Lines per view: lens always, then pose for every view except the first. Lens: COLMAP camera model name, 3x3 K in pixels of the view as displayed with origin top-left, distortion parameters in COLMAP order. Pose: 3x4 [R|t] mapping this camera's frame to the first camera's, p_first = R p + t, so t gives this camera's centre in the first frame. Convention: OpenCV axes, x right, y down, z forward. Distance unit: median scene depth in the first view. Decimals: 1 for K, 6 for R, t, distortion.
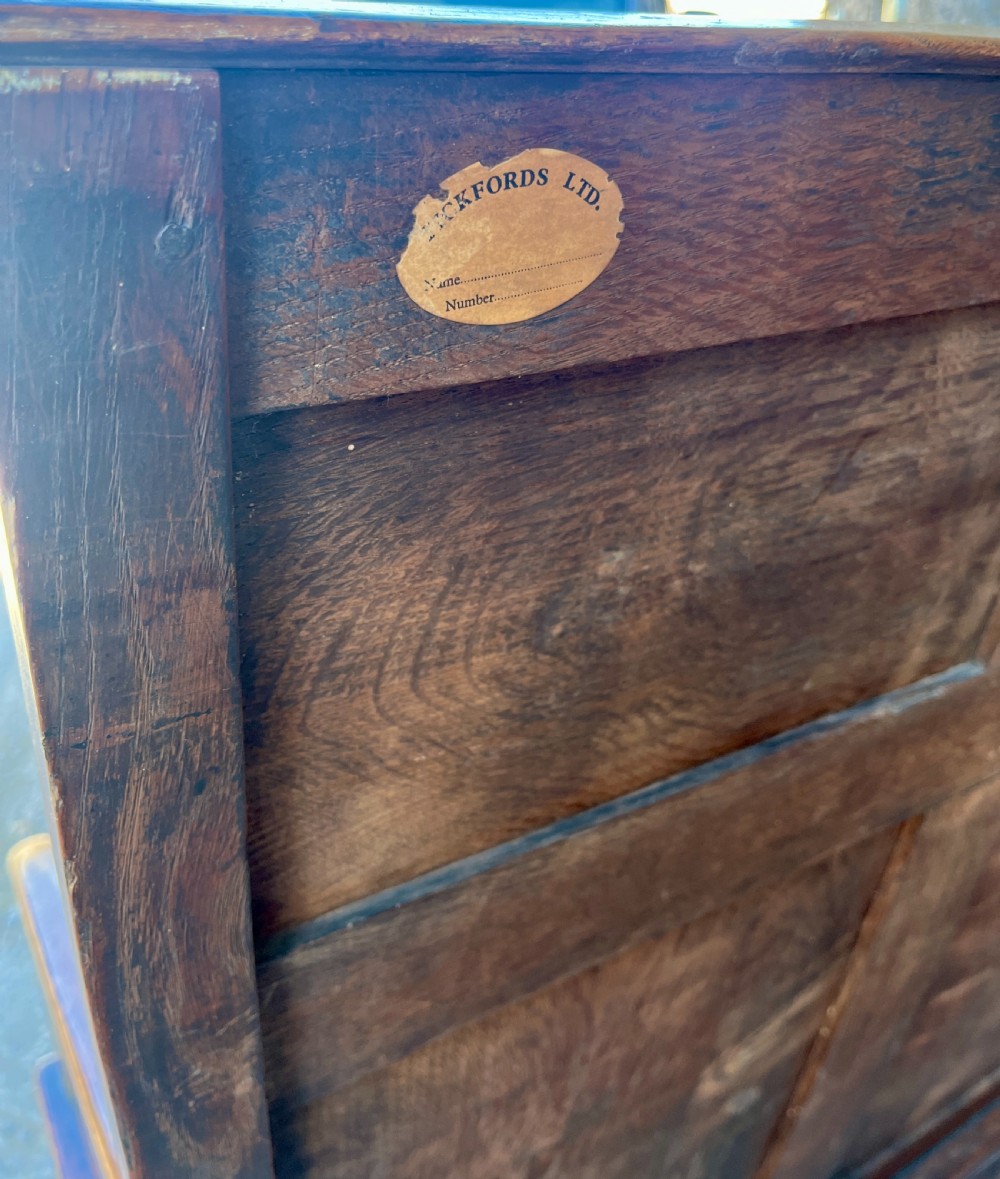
lens RADIAL K [[1022.6, 0, 498.7], [0, 1022.6, 526.1], [0, 0, 1]] dist [0.037740, -0.012144]
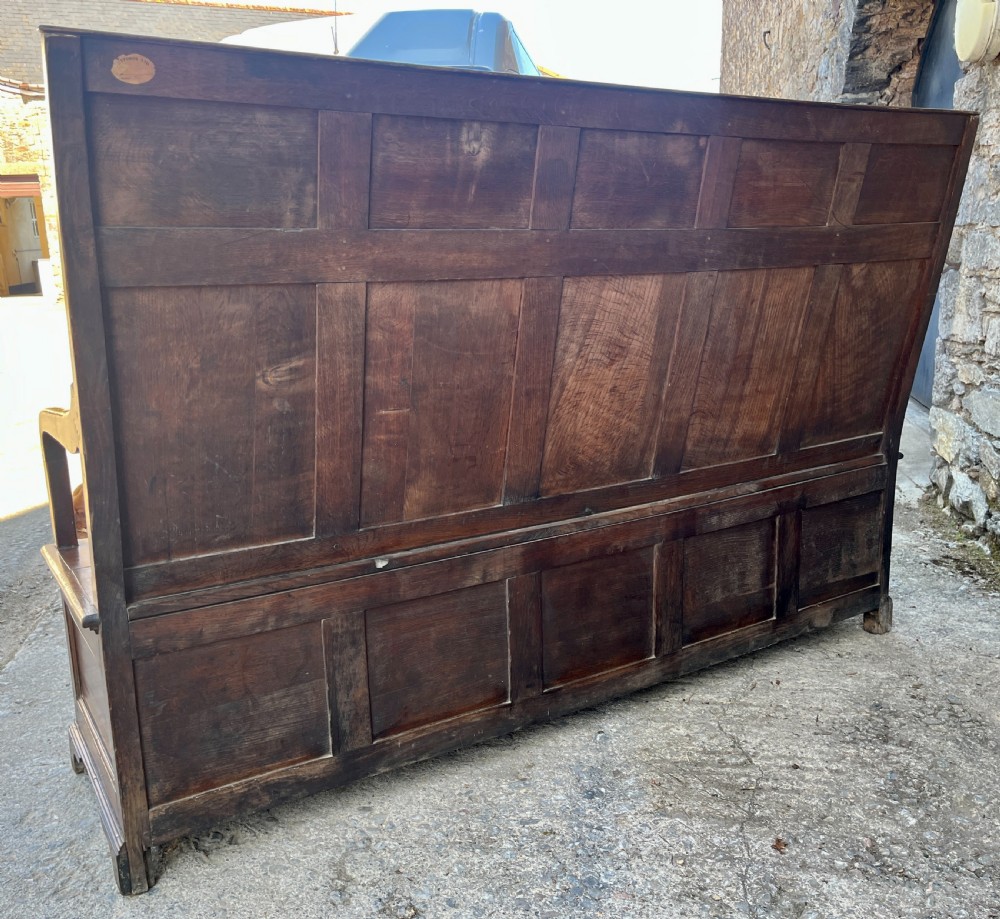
lens RADIAL K [[926.1, 0, 482.4], [0, 926.1, 479.1], [0, 0, 1]] dist [0.045693, -0.010170]
pose [[0.999993, 0.001752, -0.003183, 1.474219], [-0.002173, 0.990481, -0.137629, 2.025547], [0.002912, 0.137635, 0.990479, -2.935239]]
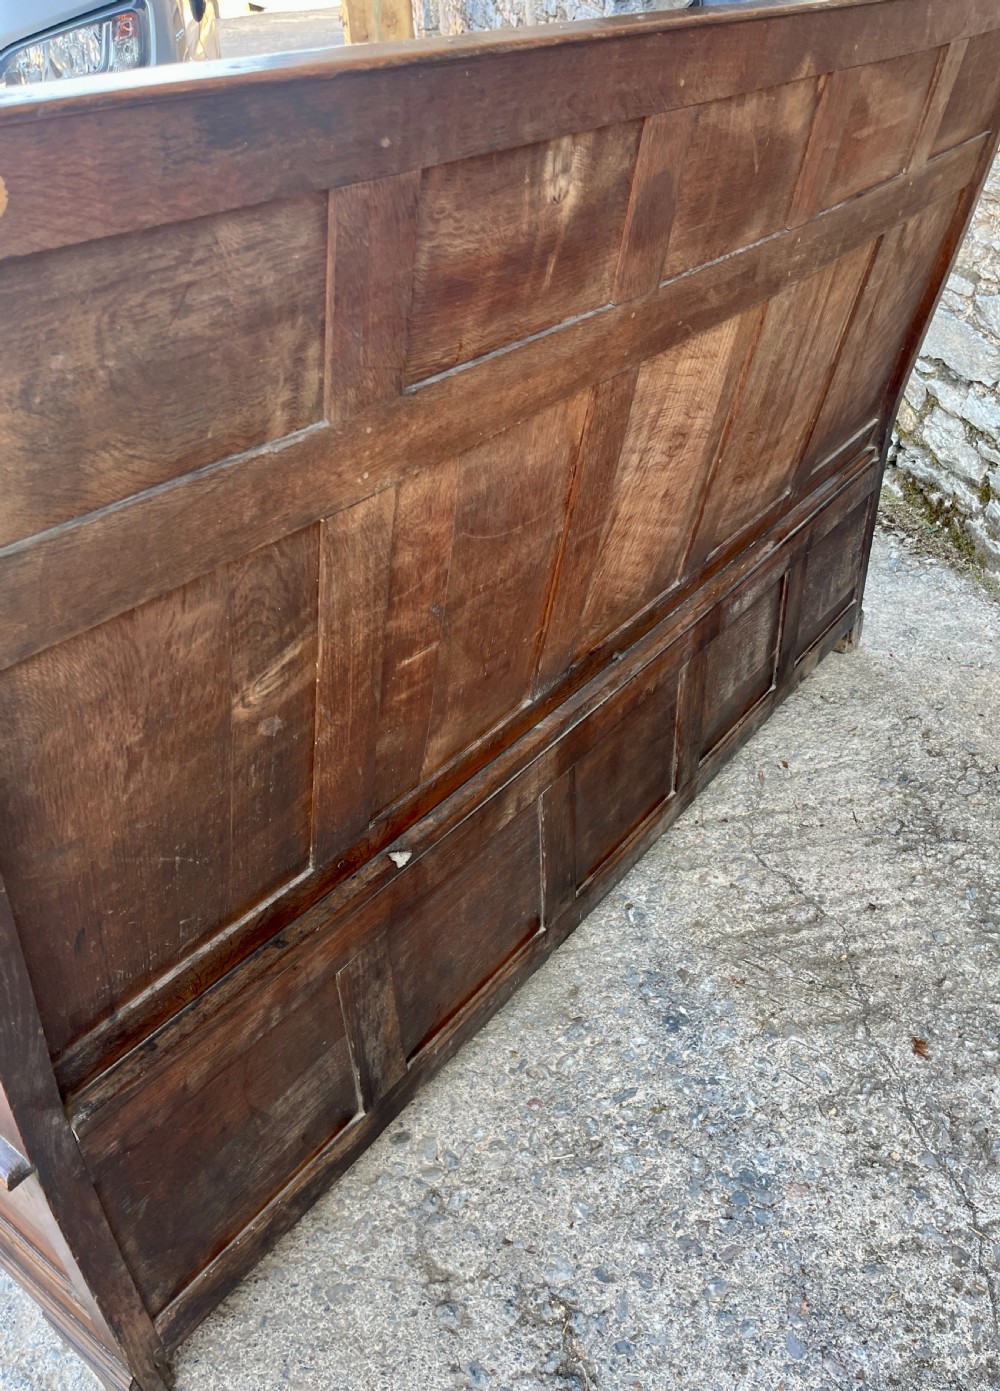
lens RADIAL K [[1099.1, 0, 524.0], [0, 1099.1, 694.0], [0, 0, 1]] dist [0.032402, 0.000280]
pose [[0.927707, -0.207587, 0.310271, 0.135807], [0.132851, 0.960308, 0.245273, 0.228658], [-0.348871, -0.186322, 0.918462, -1.321010]]
